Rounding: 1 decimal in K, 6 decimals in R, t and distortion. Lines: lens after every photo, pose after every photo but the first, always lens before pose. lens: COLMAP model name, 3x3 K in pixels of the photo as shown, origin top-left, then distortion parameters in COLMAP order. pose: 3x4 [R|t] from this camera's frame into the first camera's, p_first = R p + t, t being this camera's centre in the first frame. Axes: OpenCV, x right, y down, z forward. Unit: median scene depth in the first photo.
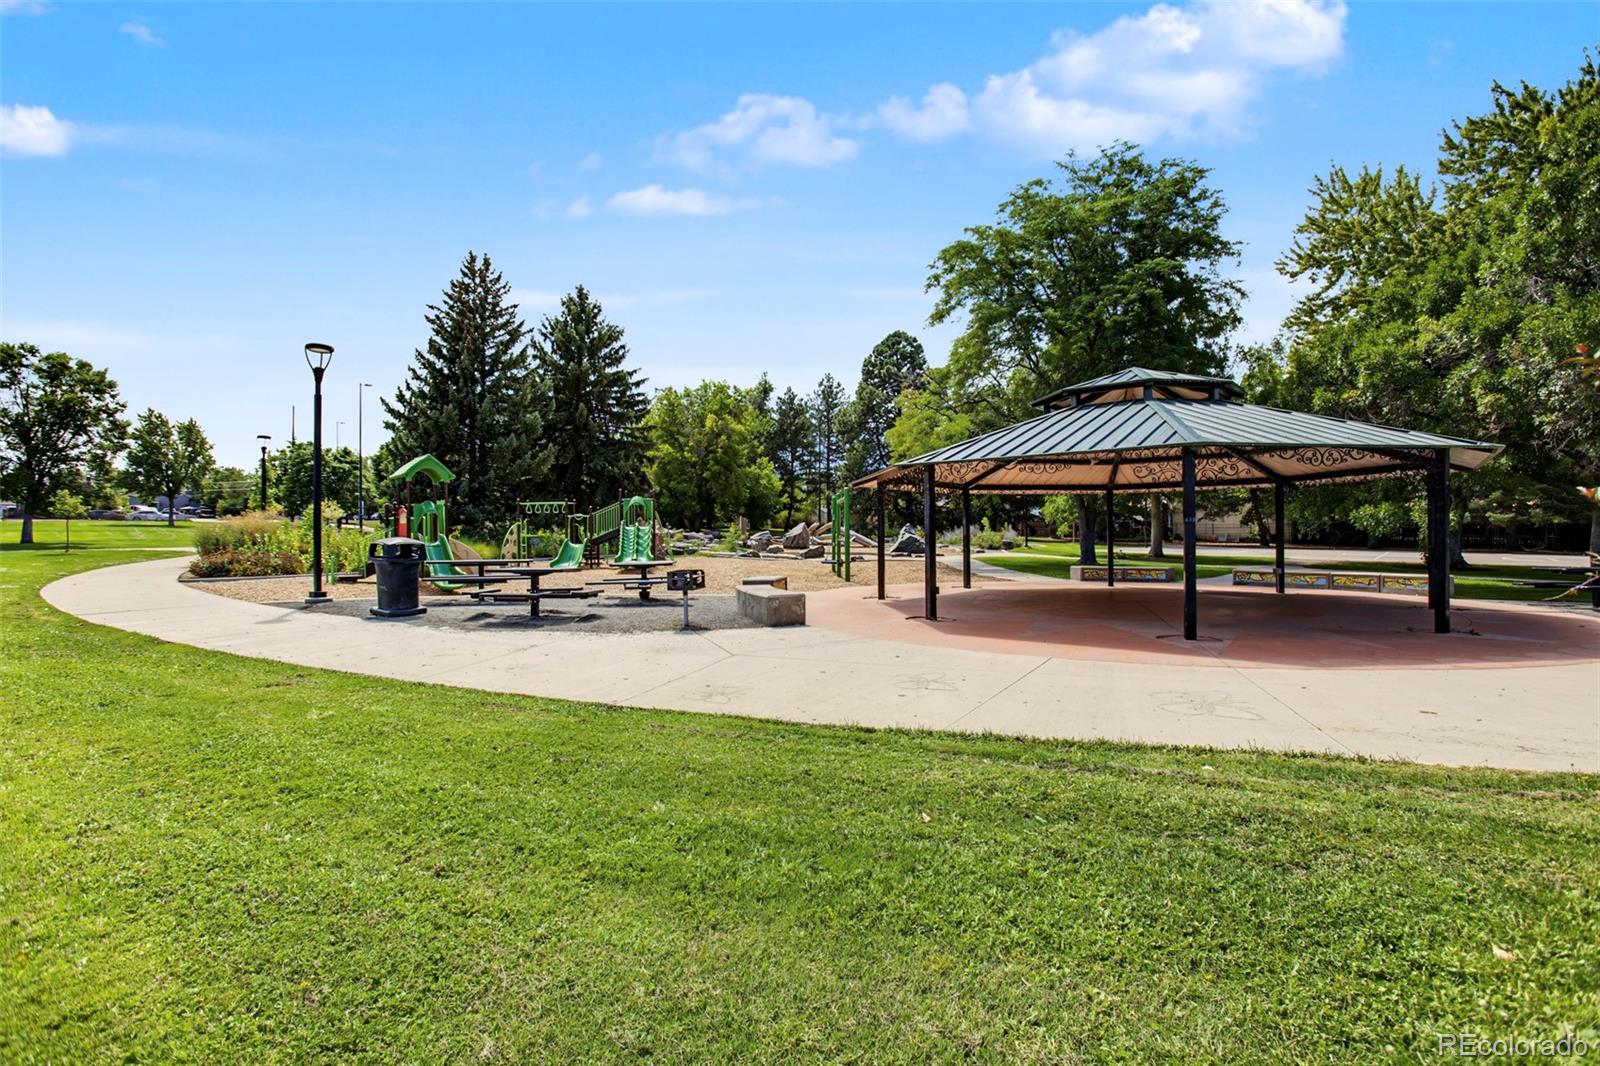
lens RADIAL K [[1624.7, 0, 800.9], [0, 1624.7, 532.0], [0, 0, 1]] dist [-0.001968, 0.000000]
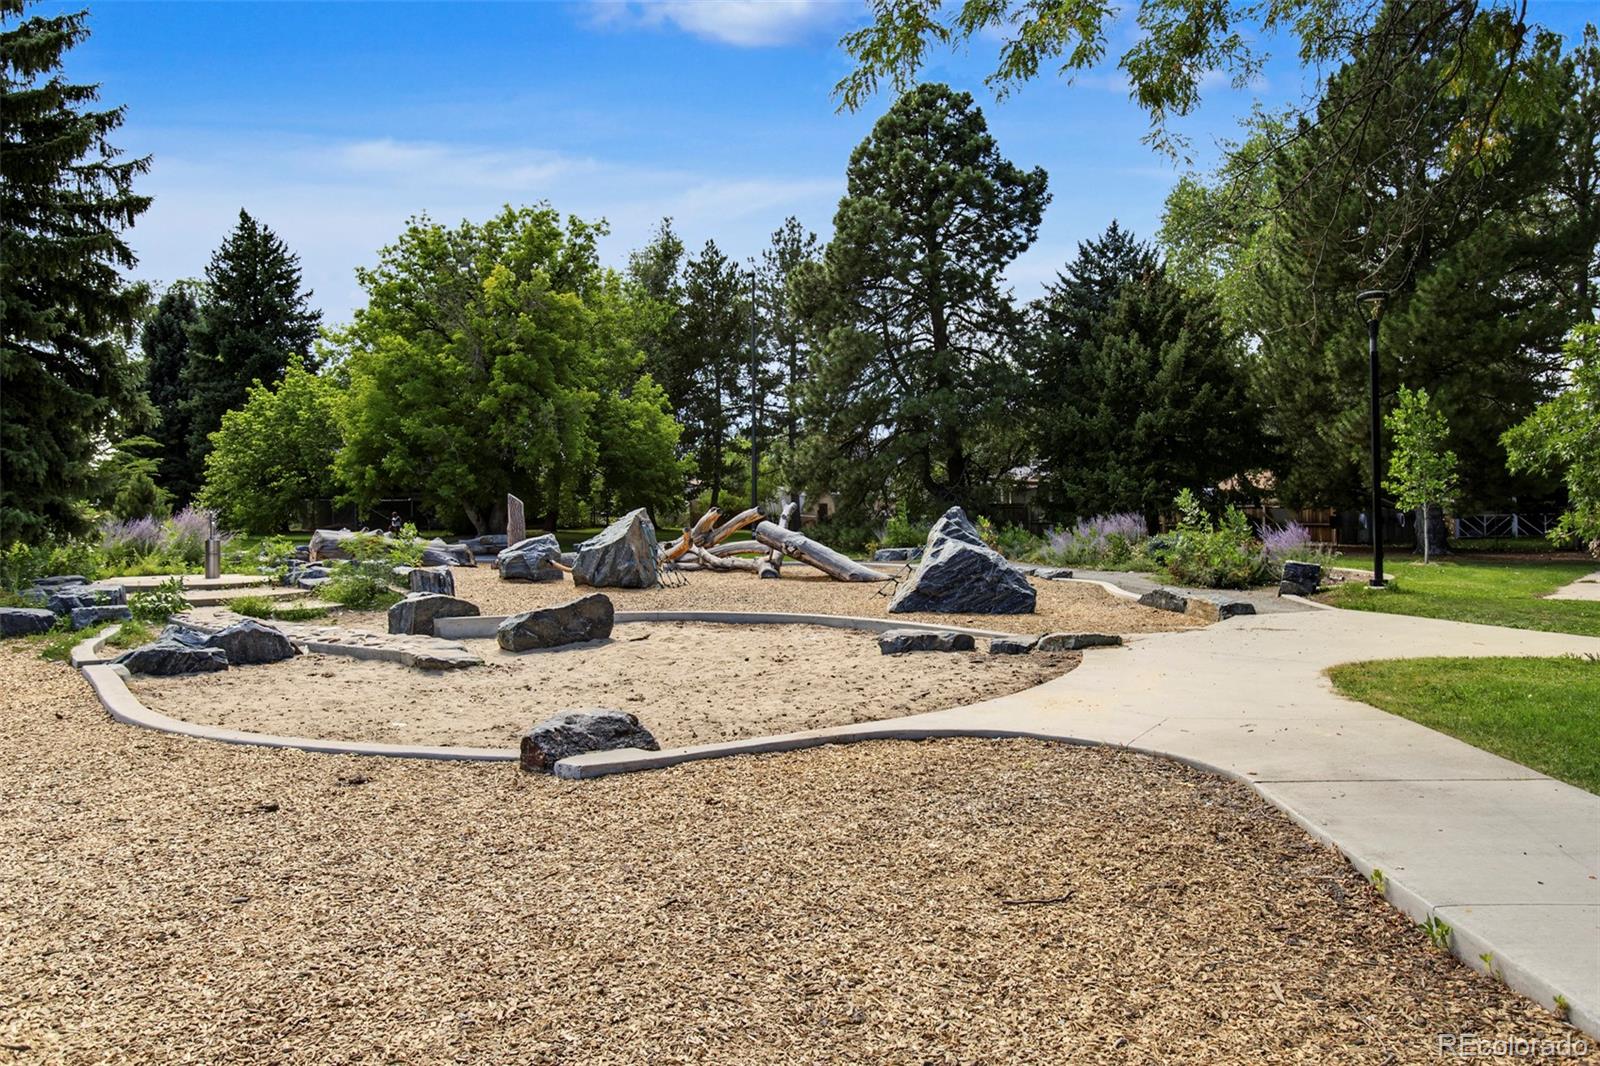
lens RADIAL K [[1624.7, 0, 799.0], [0, 1624.7, 532.8], [0, 0, 1]] dist [-0.001968, 0.000000]
pose [[0.999591, -0.003947, -0.028330, 0.035430], [0.003938, 0.999992, -0.000382, -0.000333], [0.028331, 0.000270, 0.999599, 0.542381]]
